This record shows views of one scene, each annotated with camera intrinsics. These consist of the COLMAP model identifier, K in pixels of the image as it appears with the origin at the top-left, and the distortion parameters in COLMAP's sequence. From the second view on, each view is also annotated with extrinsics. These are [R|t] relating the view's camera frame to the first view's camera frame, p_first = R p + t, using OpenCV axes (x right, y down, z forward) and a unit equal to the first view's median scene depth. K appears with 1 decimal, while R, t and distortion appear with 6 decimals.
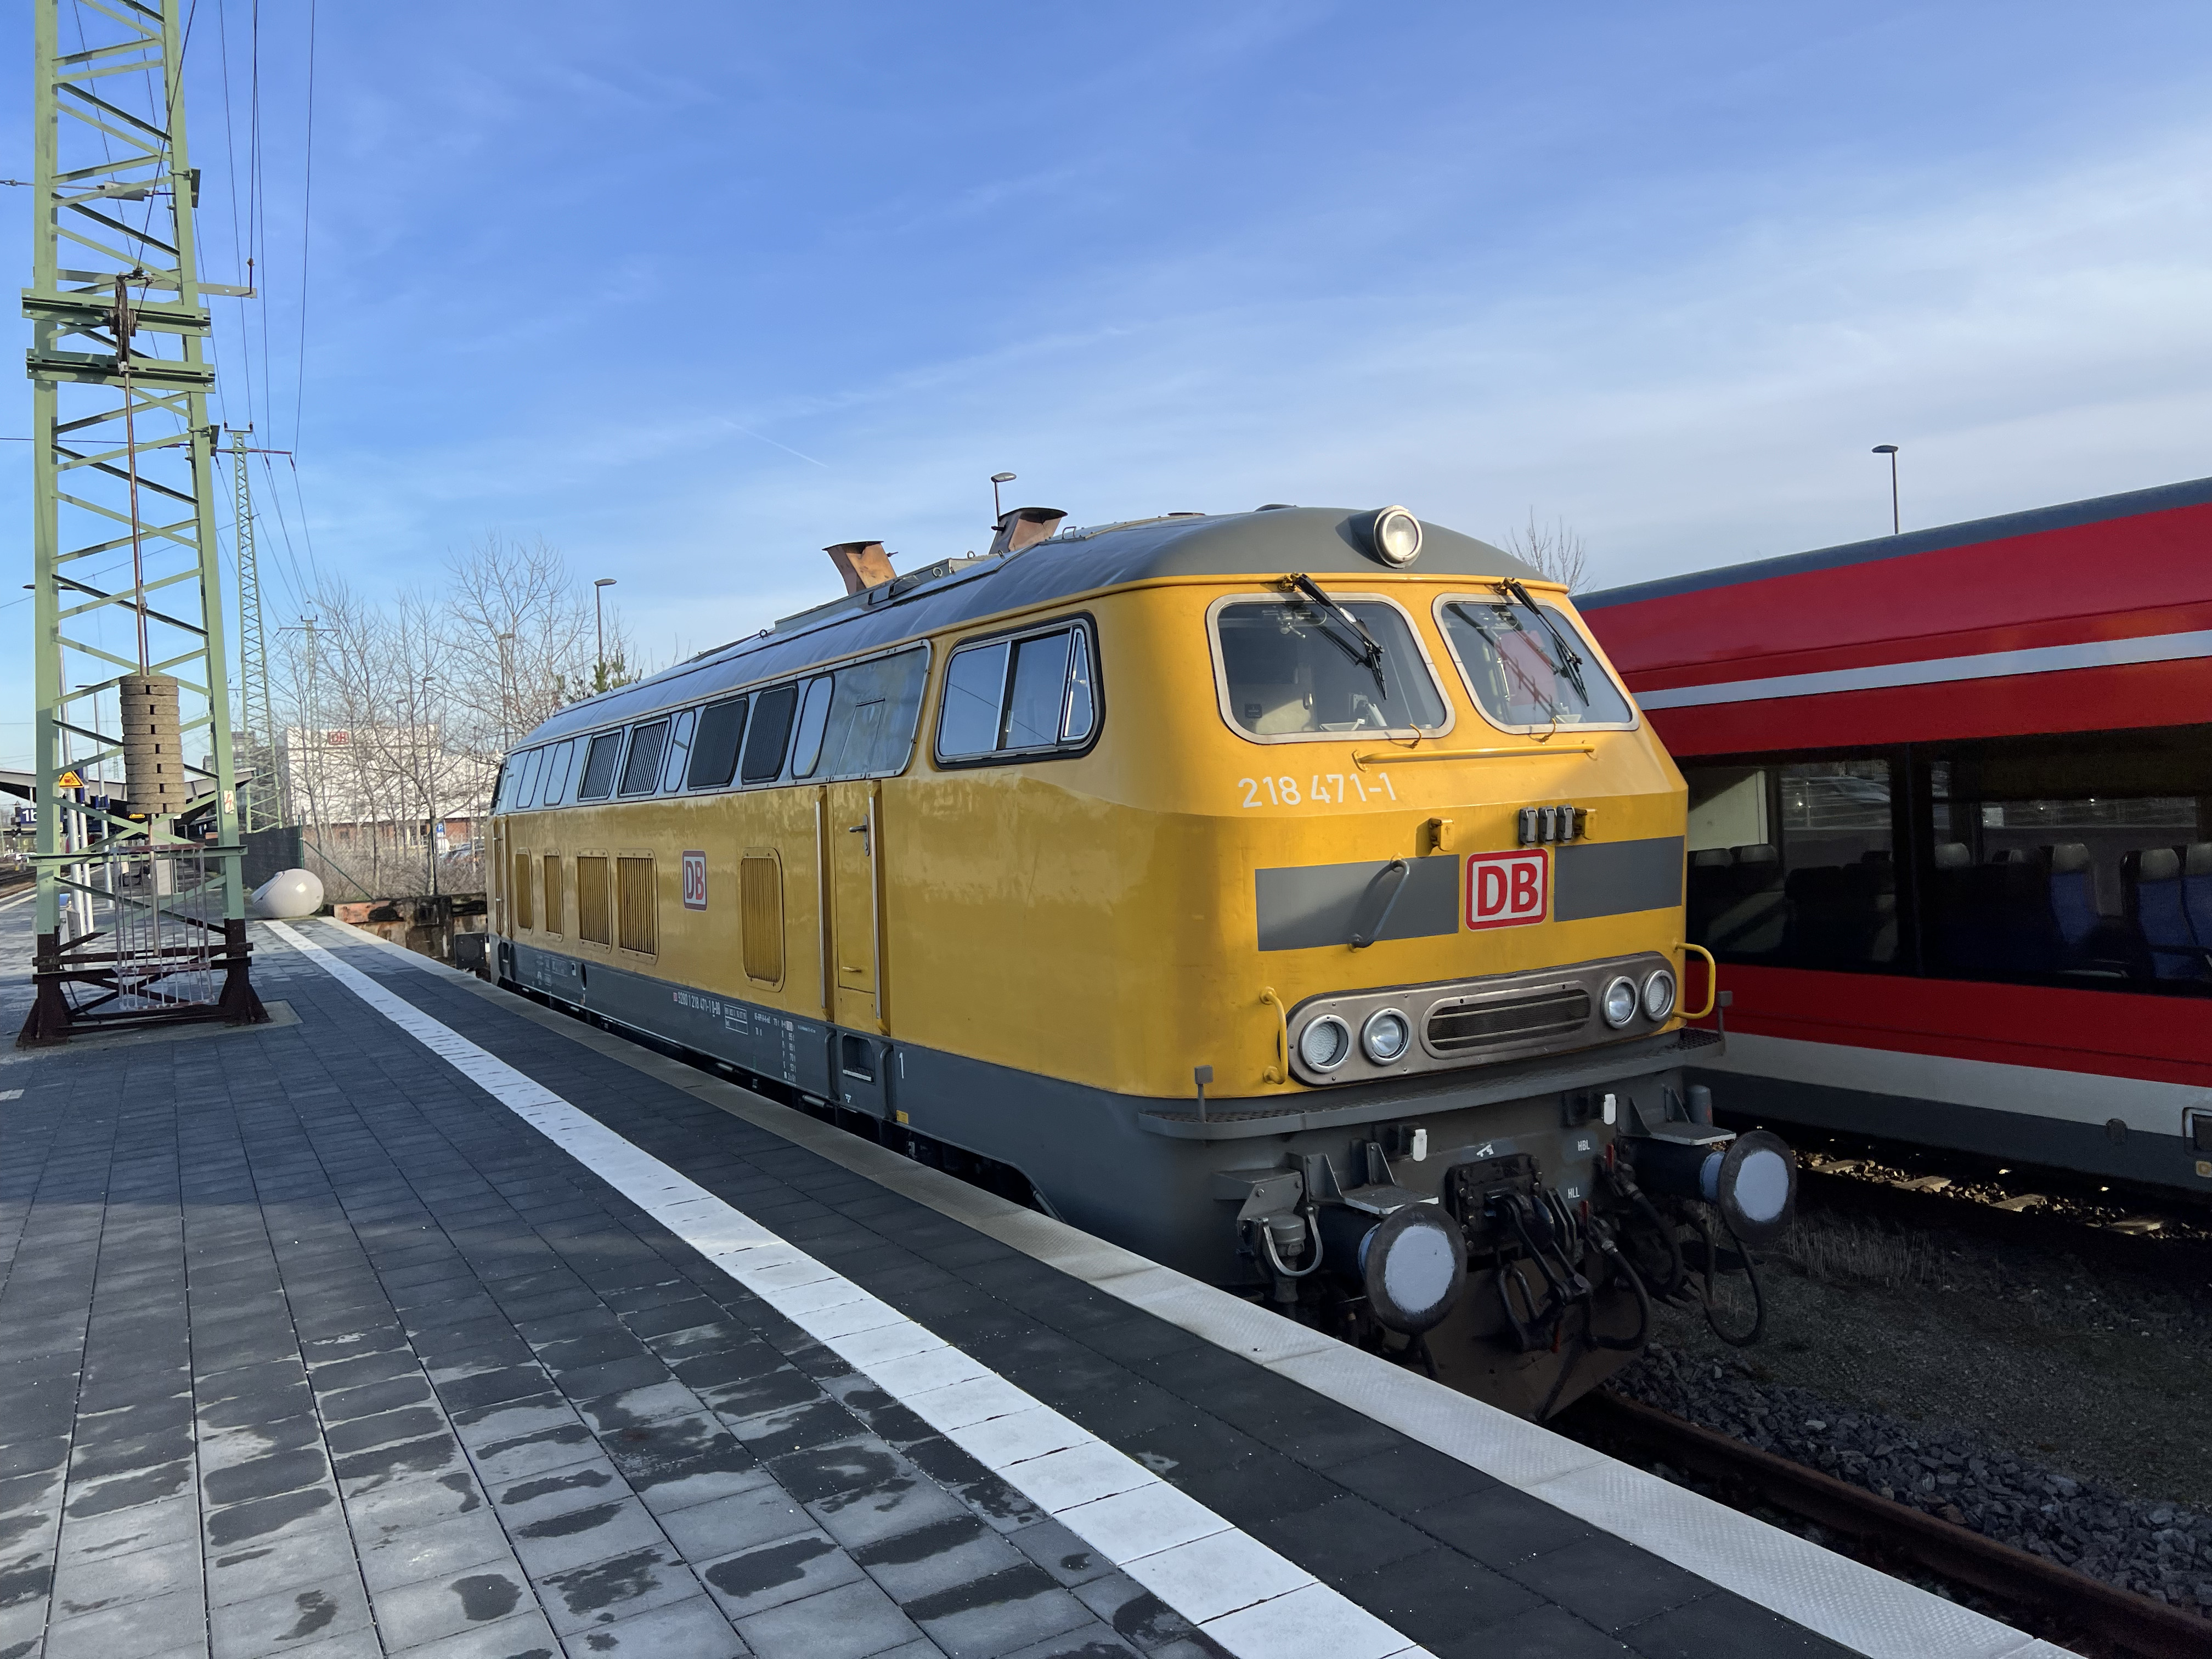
lens RADIAL K [[1679.4, 0, 1108.6], [0, 1679.4, 808.5], [0, 0, 1]] dist [0.073875, -0.115750]
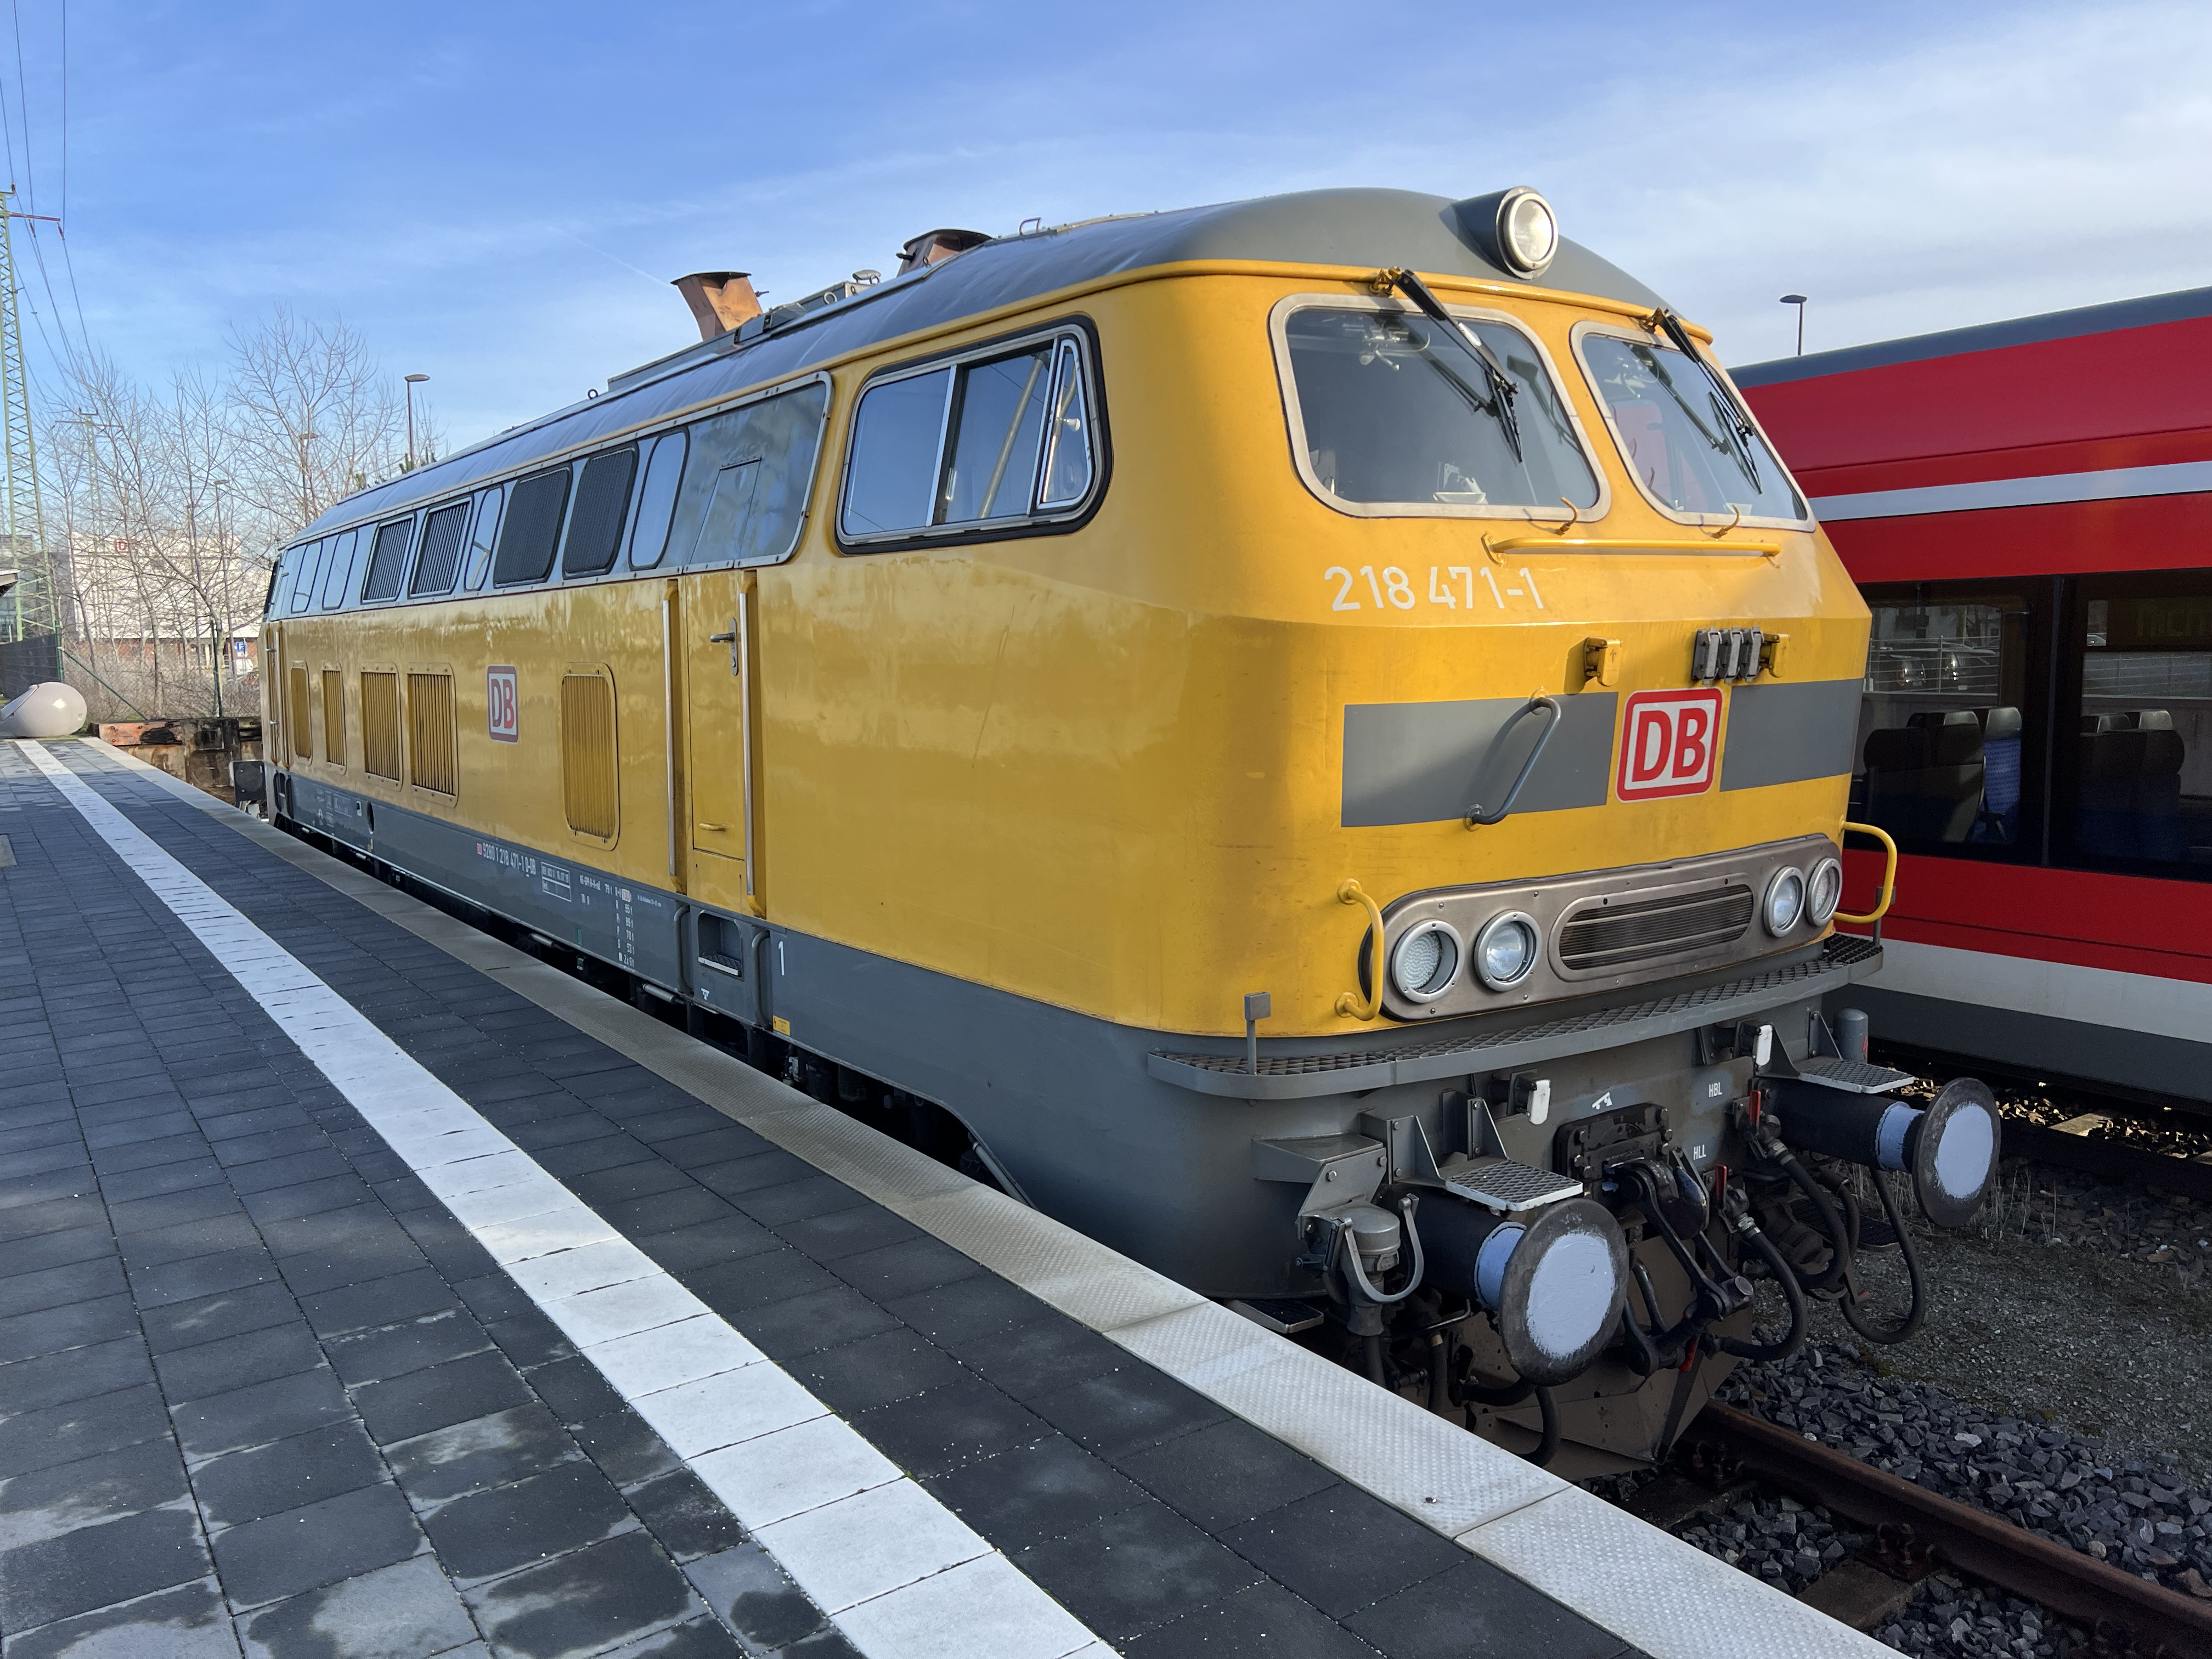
lens RADIAL K [[1637.6, 0, 1097.3], [0, 1637.6, 837.8], [0, 0, 1]] dist [0.059332, -0.067174]
pose [[0.995186, 0.023989, 0.095023, -0.063273], [-0.034134, 0.993713, 0.106625, 0.020255], [-0.091868, -0.109355, 0.989748, 0.319063]]
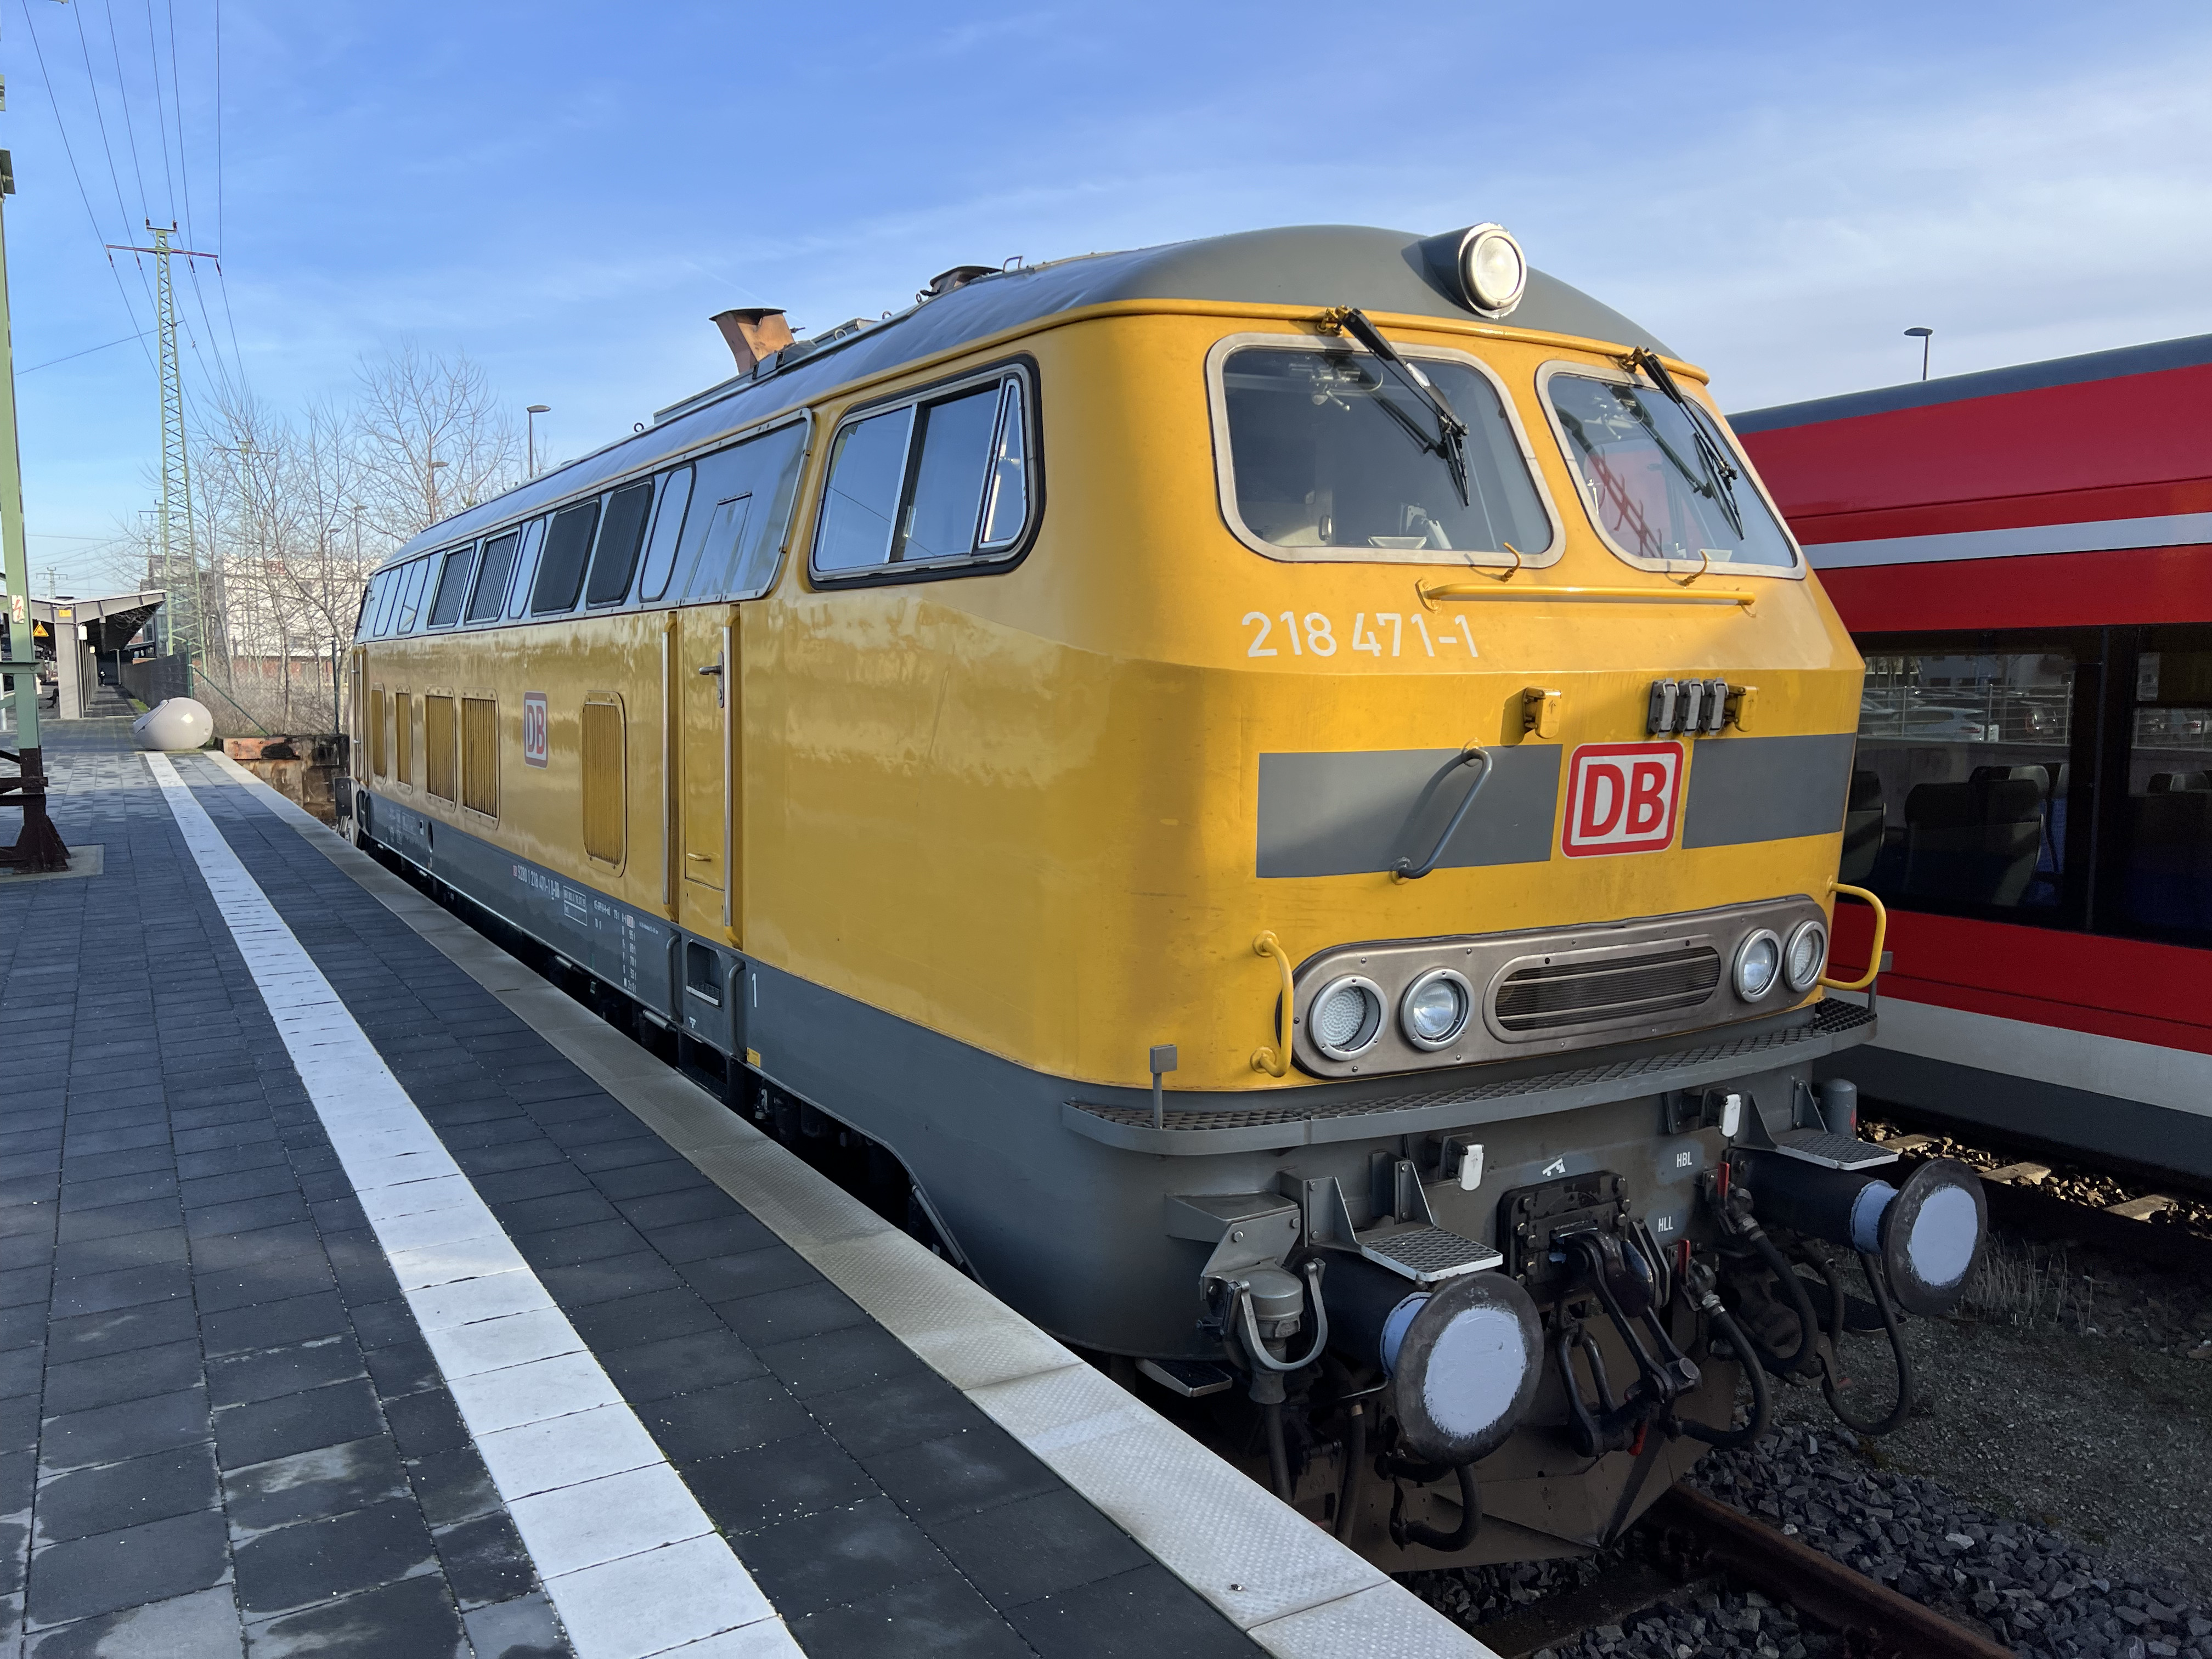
lens RADIAL K [[1635.2, 0, 1092.0], [0, 1635.2, 846.2], [0, 0, 1]] dist [0.062638, -0.071782]
pose [[0.998563, 0.049717, 0.020022, 0.010070], [-0.051426, 0.993994, 0.096597, 0.012806], [-0.015099, -0.097488, 0.995122, 0.325657]]
